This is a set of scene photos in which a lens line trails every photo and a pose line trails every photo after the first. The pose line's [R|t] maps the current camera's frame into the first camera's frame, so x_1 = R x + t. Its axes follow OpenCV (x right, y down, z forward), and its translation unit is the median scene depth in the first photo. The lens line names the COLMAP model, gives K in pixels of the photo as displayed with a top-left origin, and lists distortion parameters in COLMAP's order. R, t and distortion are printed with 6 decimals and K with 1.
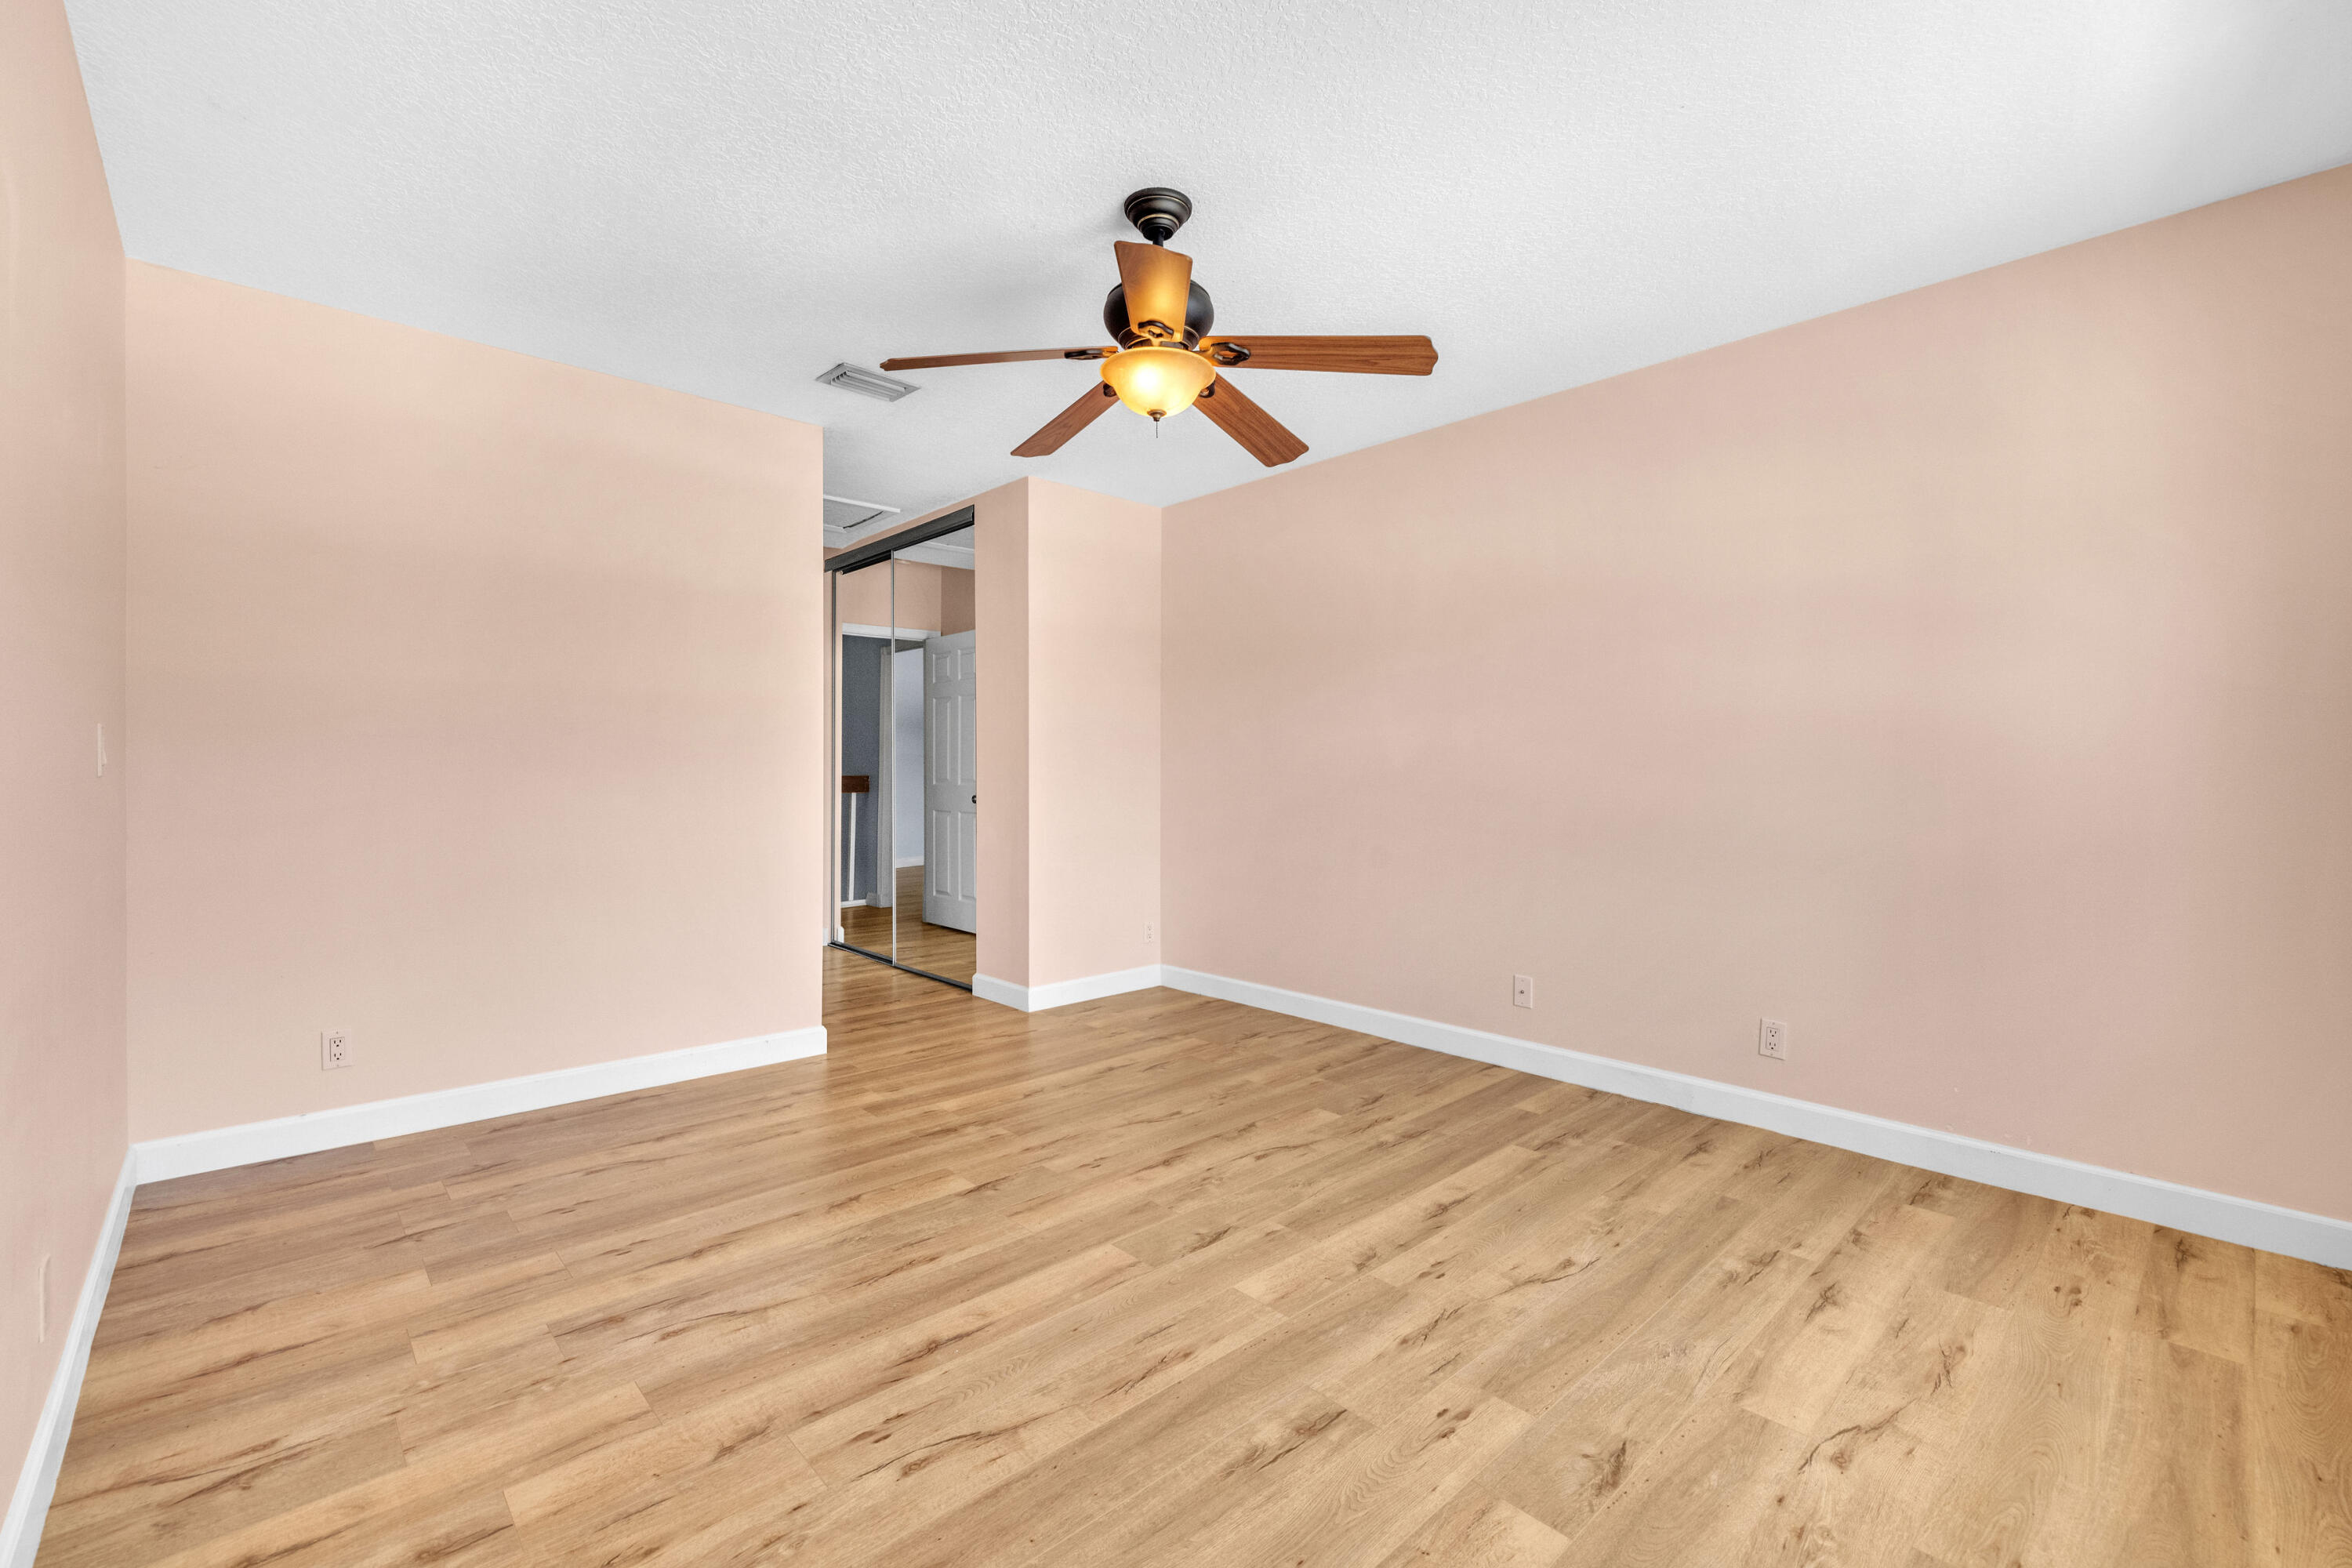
lens RADIAL K [[989.4, 0, 1162.0], [0, 989.4, 771.5], [0, 0, 1]] dist [-0.000205, 0.000542]
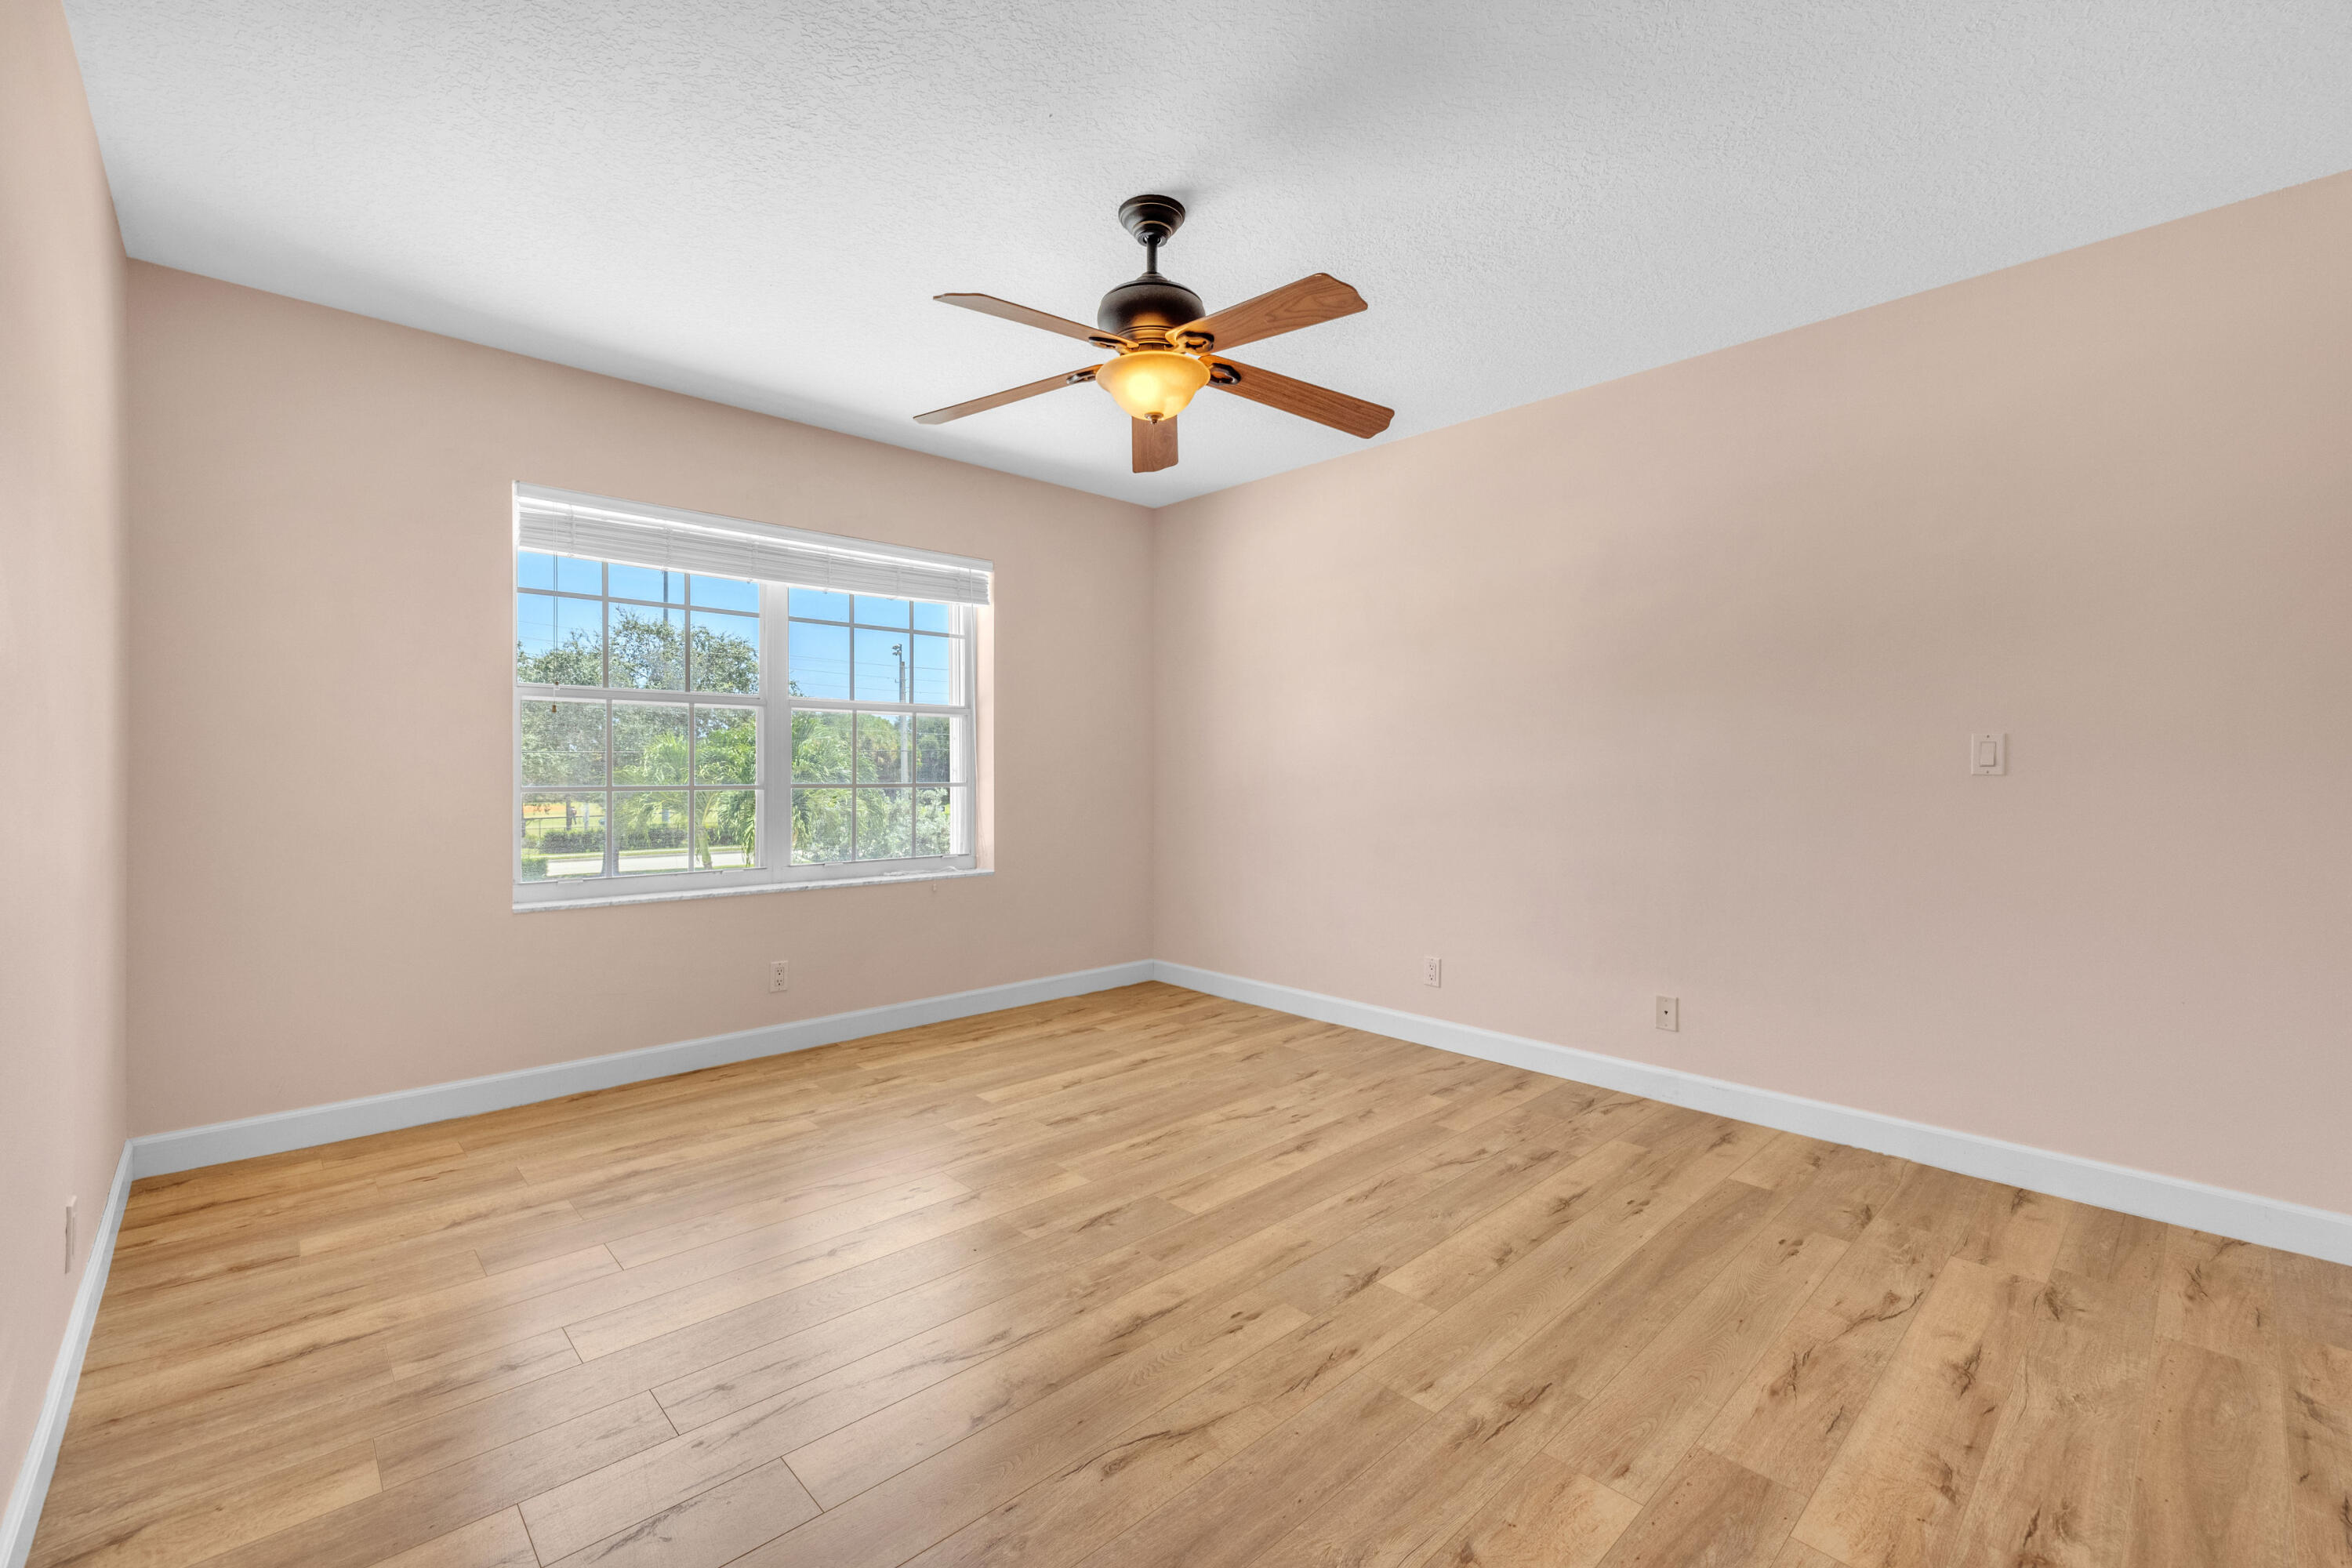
lens RADIAL K [[989.4, 0, 1162.0], [0, 989.4, 771.5], [0, 0, 1]] dist [-0.000205, 0.000542]
pose [[-0.999973, -0.004763, -0.005556, -0.007748], [-0.004780, 0.999984, 0.003156, 0.000387], [0.005541, 0.003182, -0.999980, 2.104884]]
